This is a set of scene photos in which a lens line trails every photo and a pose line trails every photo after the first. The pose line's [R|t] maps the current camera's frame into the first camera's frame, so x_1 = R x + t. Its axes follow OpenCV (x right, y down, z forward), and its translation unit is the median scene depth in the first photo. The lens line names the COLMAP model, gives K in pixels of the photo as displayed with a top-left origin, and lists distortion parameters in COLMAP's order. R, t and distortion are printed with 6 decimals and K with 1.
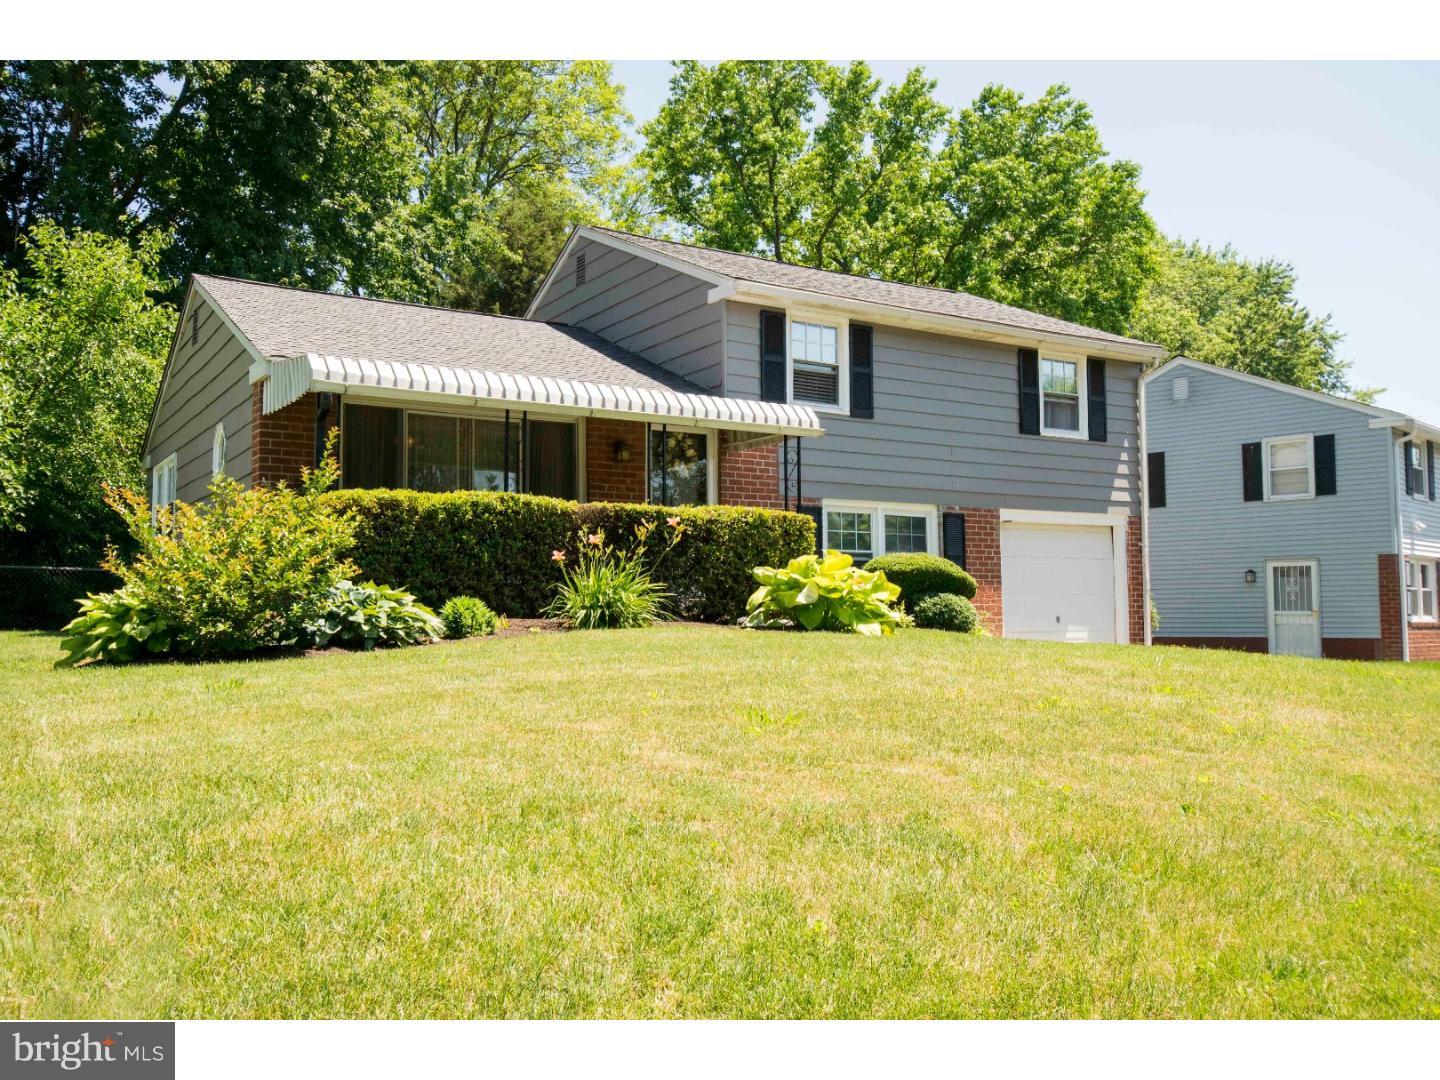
lens RADIAL K [[1249.8, 0, 720.0], [0, 1249.8, 542.3], [0, 0, 1]] dist [-0.018914, -0.002171]
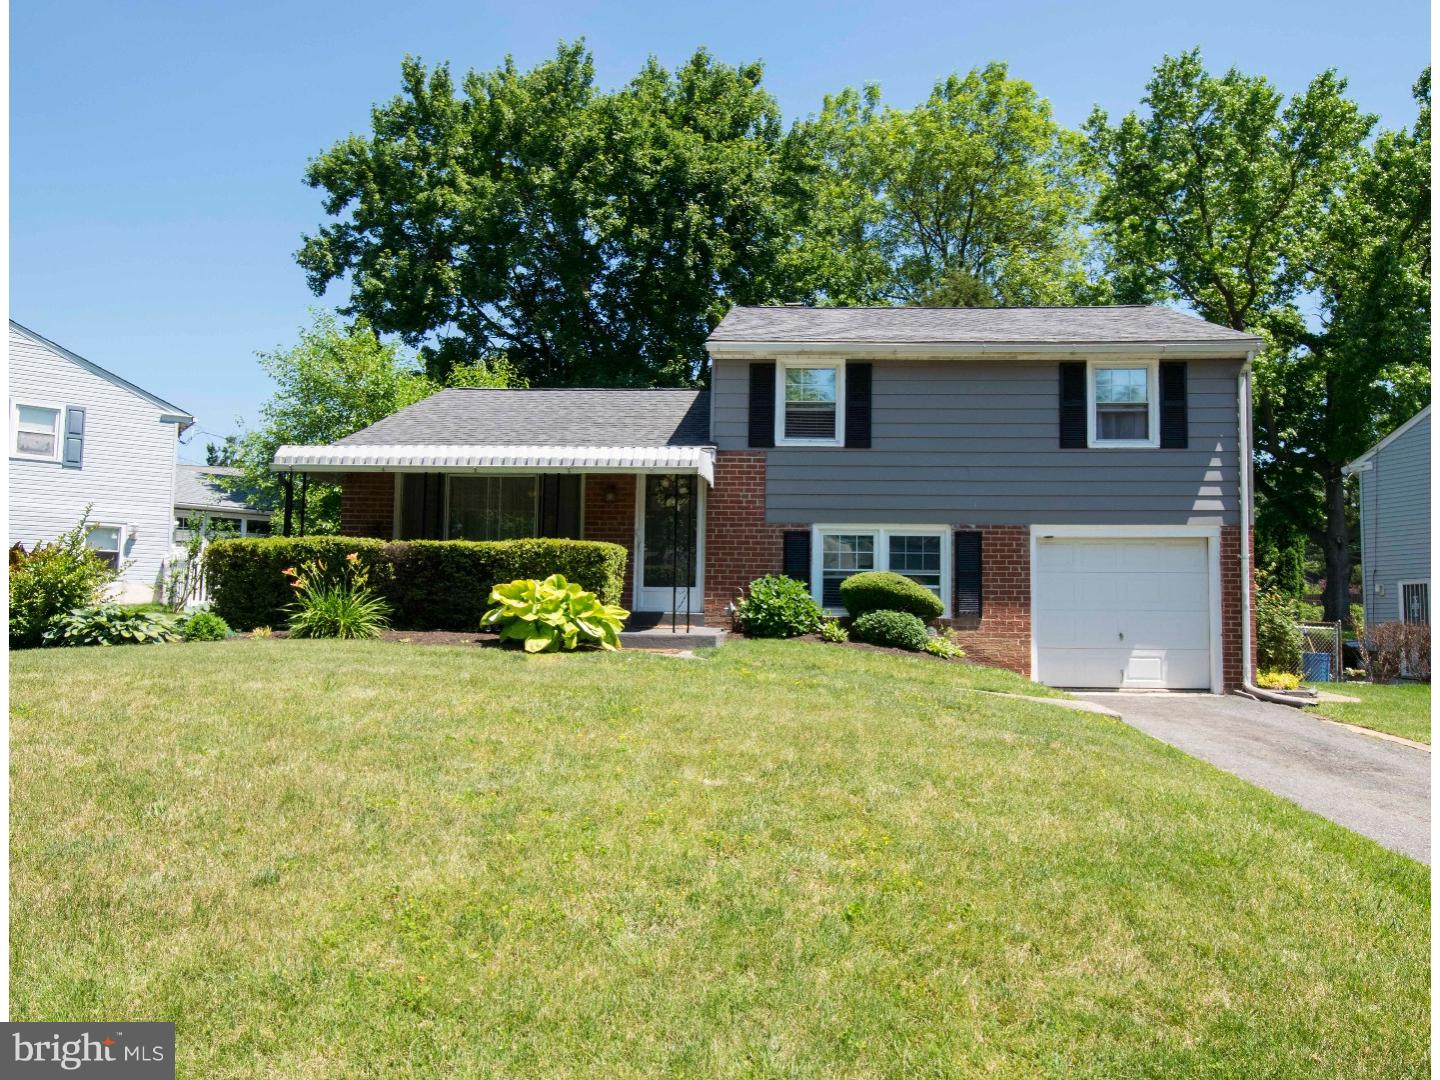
lens RADIAL K [[1010.1, 0, 720.2], [0, 1010.1, 538.1], [0, 0, 1]] dist [-0.006490, -0.004304]
pose [[0.833439, -0.031956, -0.551686, 0.475921], [0.020816, 0.999434, -0.026444, 0.000066], [0.552219, 0.010556, 0.833633, 0.189203]]
